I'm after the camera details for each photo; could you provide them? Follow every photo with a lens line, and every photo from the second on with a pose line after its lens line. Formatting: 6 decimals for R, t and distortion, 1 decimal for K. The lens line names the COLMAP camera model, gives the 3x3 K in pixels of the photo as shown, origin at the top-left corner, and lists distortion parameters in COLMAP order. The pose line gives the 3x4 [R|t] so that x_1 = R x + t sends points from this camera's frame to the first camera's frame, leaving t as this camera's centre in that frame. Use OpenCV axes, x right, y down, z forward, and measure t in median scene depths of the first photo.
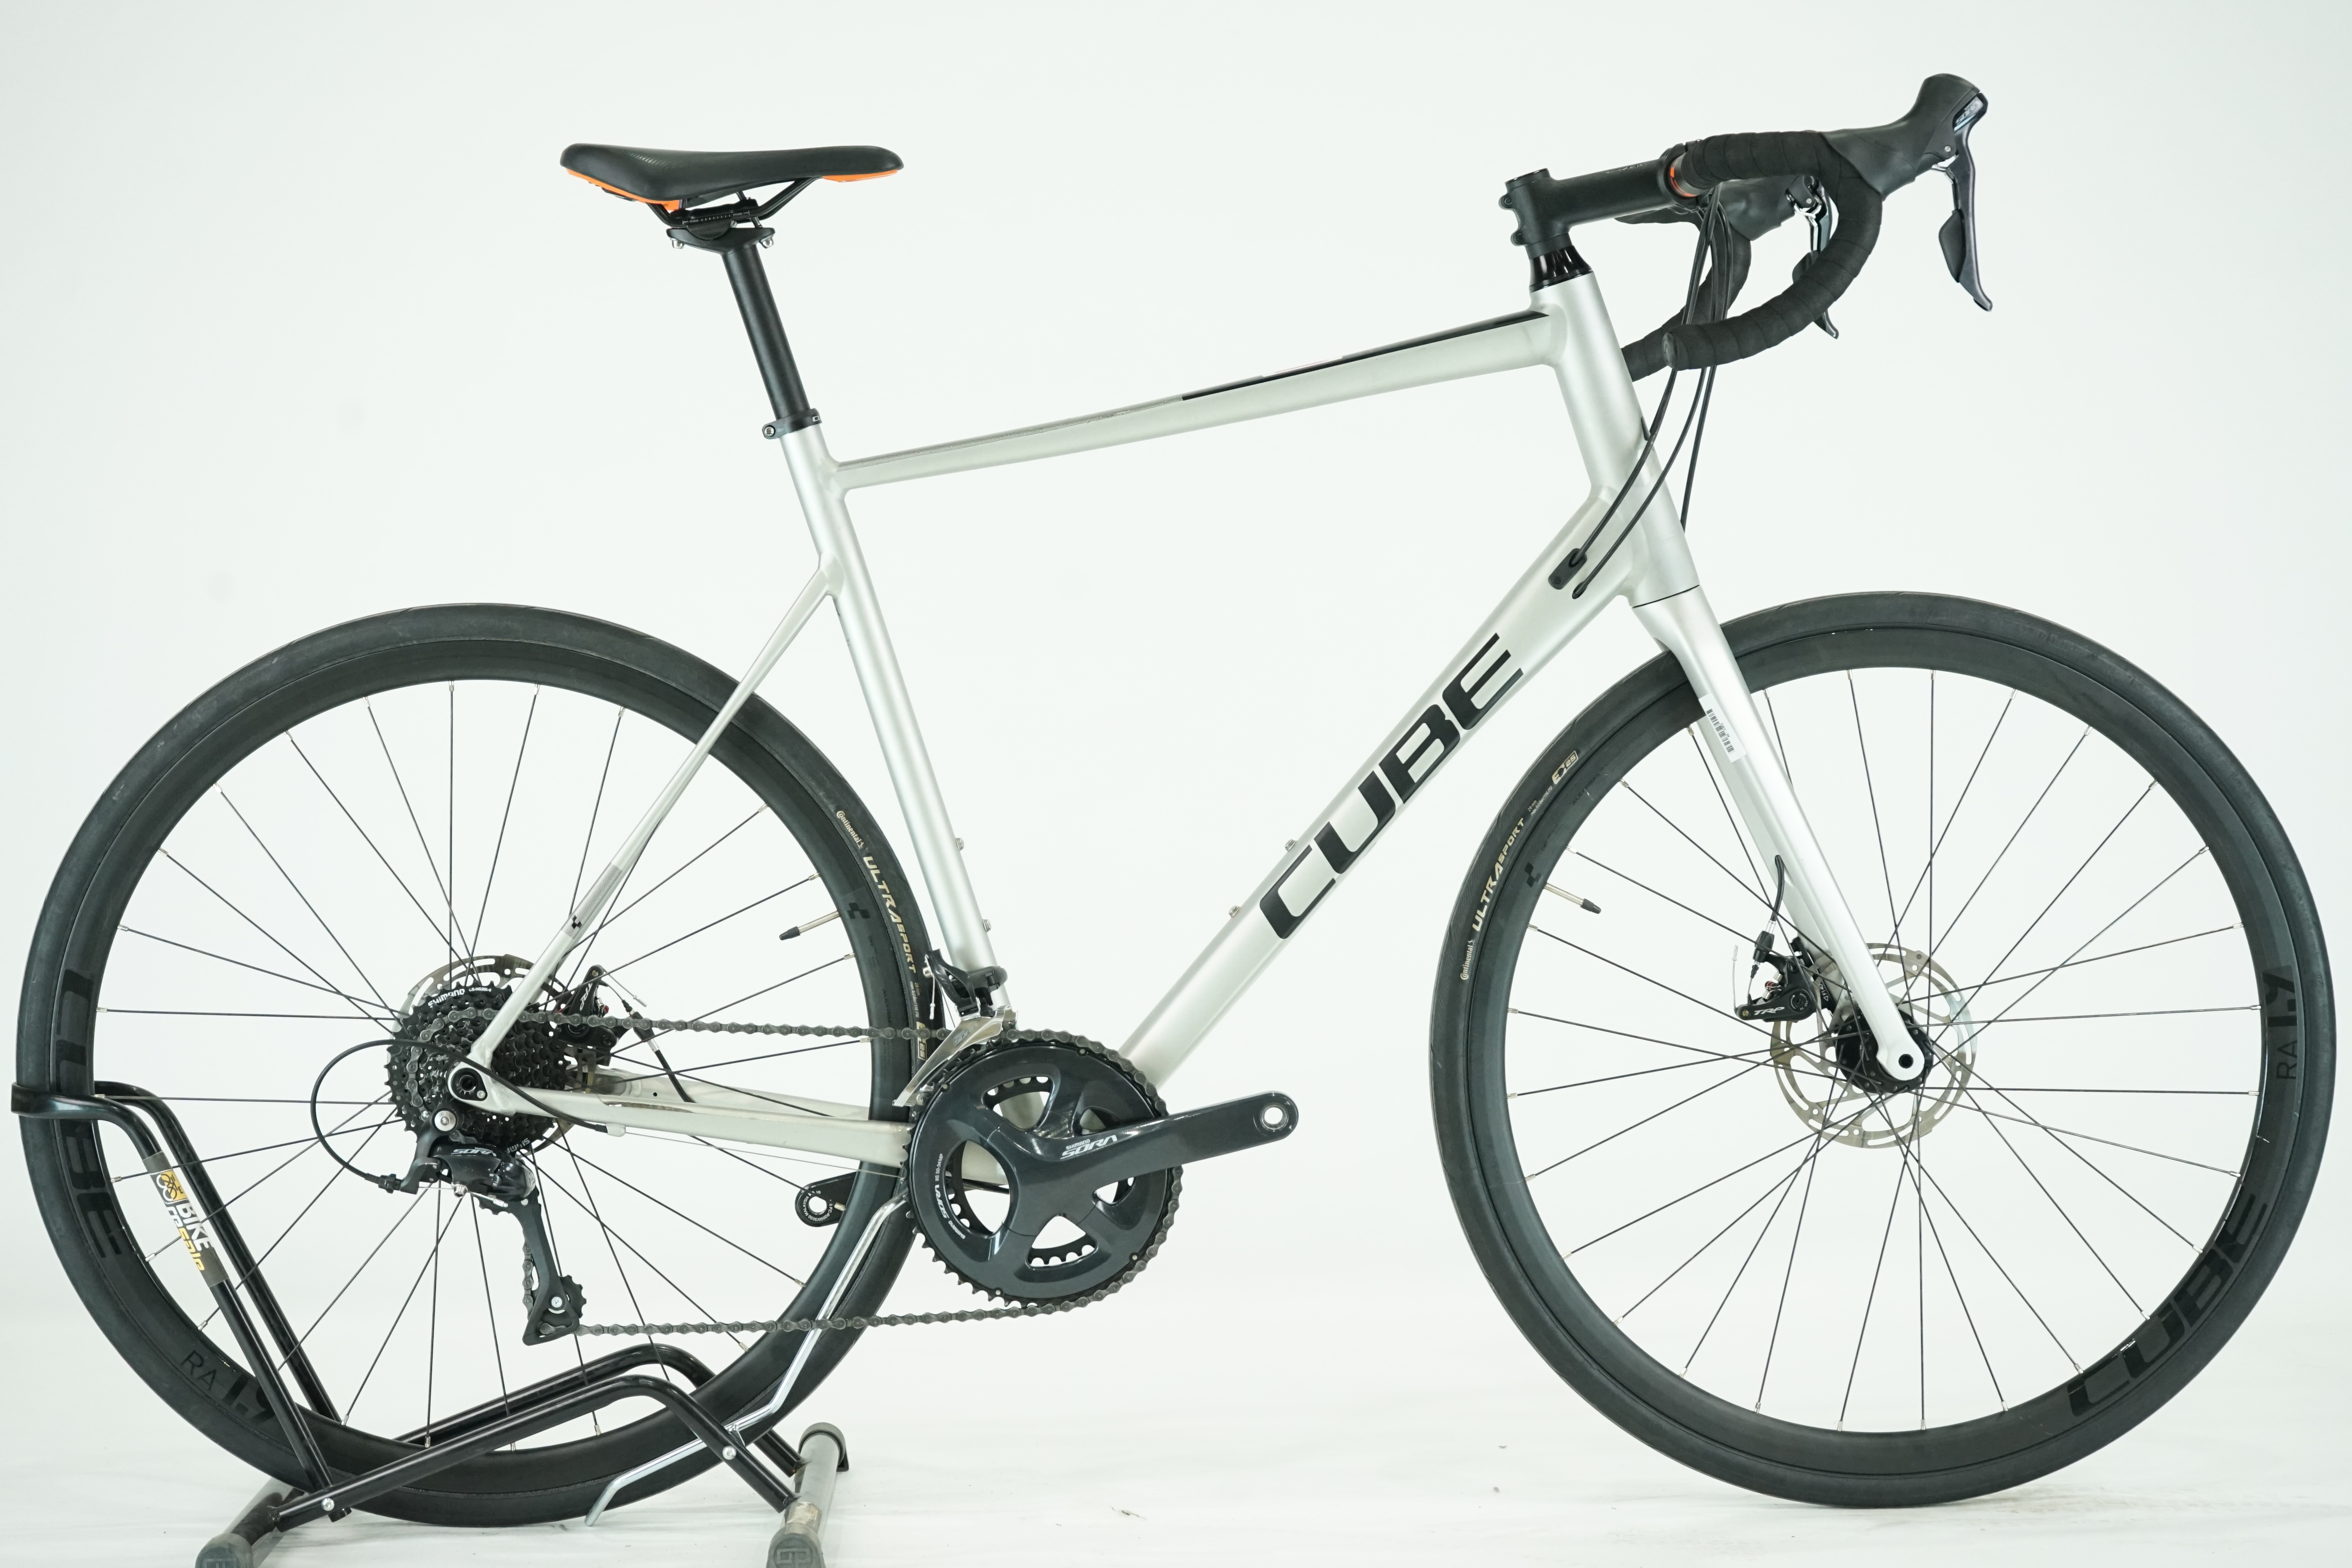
lens RADIAL K [[4344.1, 0, 1176.0], [0, 4344.1, 784.0], [0, 0, 1]] dist [0.016414, 0.003817]
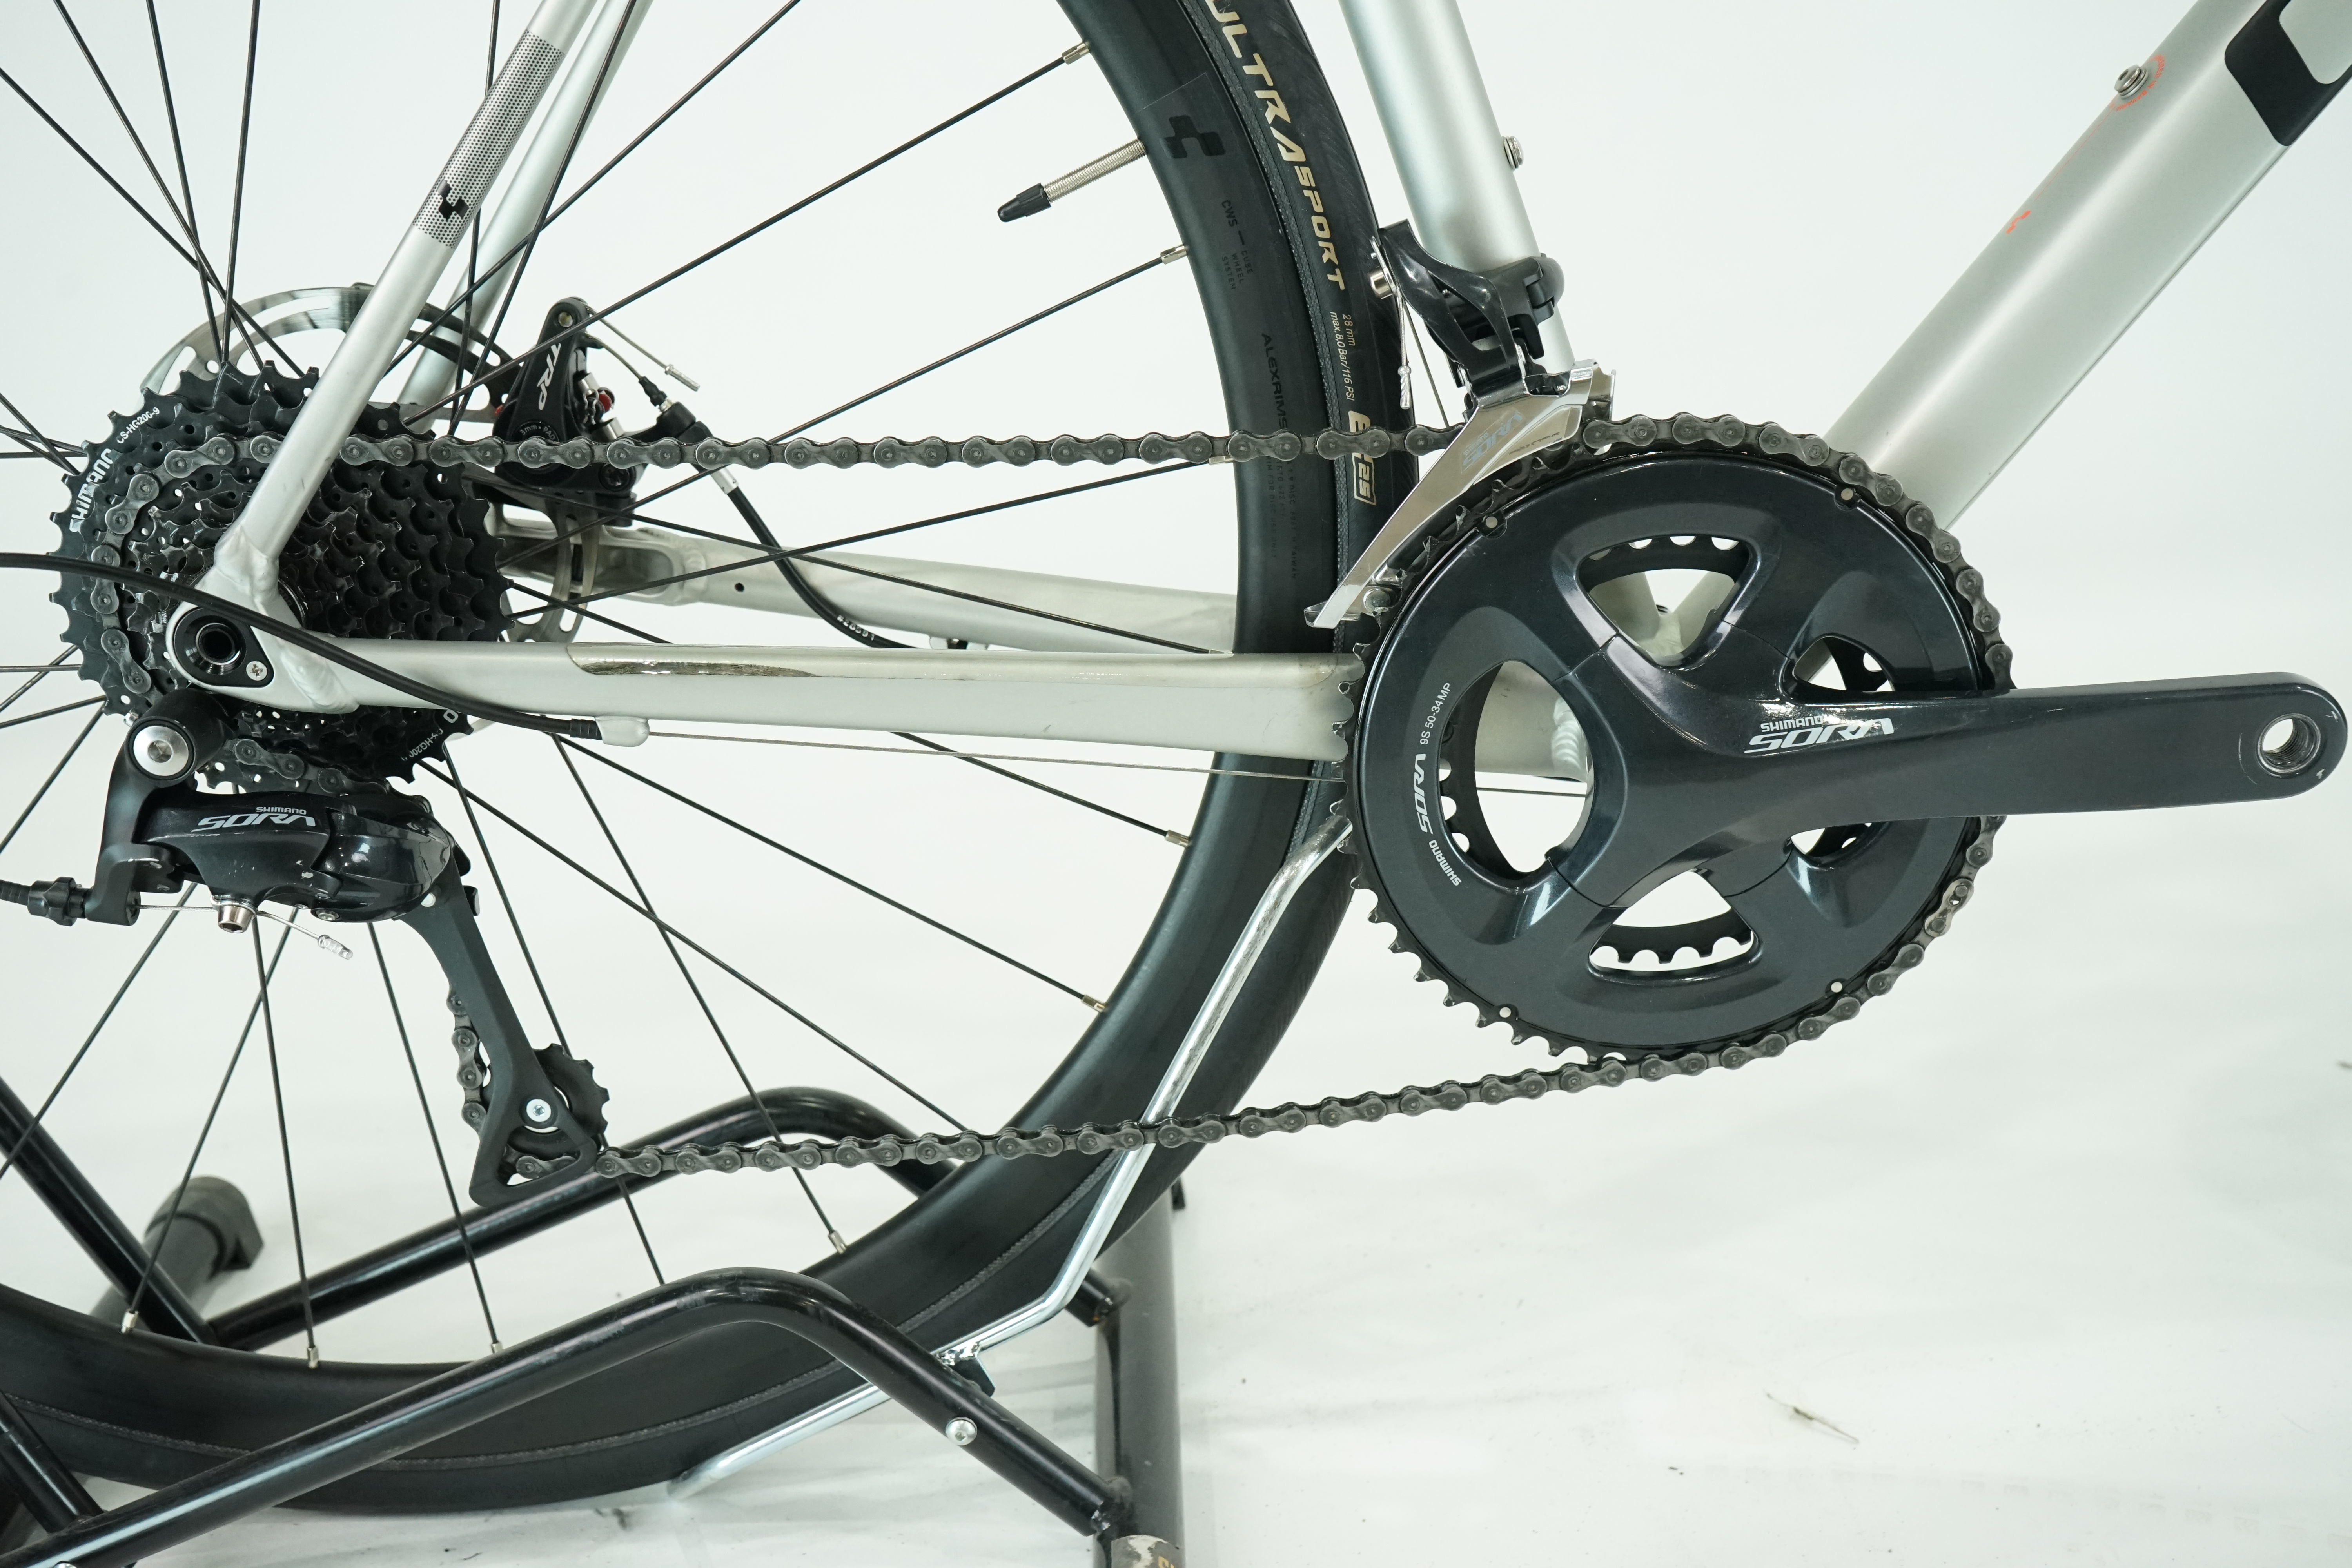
lens RADIAL K [[2510.7, 0, 1176.0], [0, 2510.7, 784.0], [0, 0, 1]] dist [0.014757, 0.006271]
pose [[0.998181, -0.048559, -0.035727, -0.068909], [0.056436, 0.961043, 0.270575, 0.024486], [0.021196, -0.272099, 0.962036, 0.769519]]
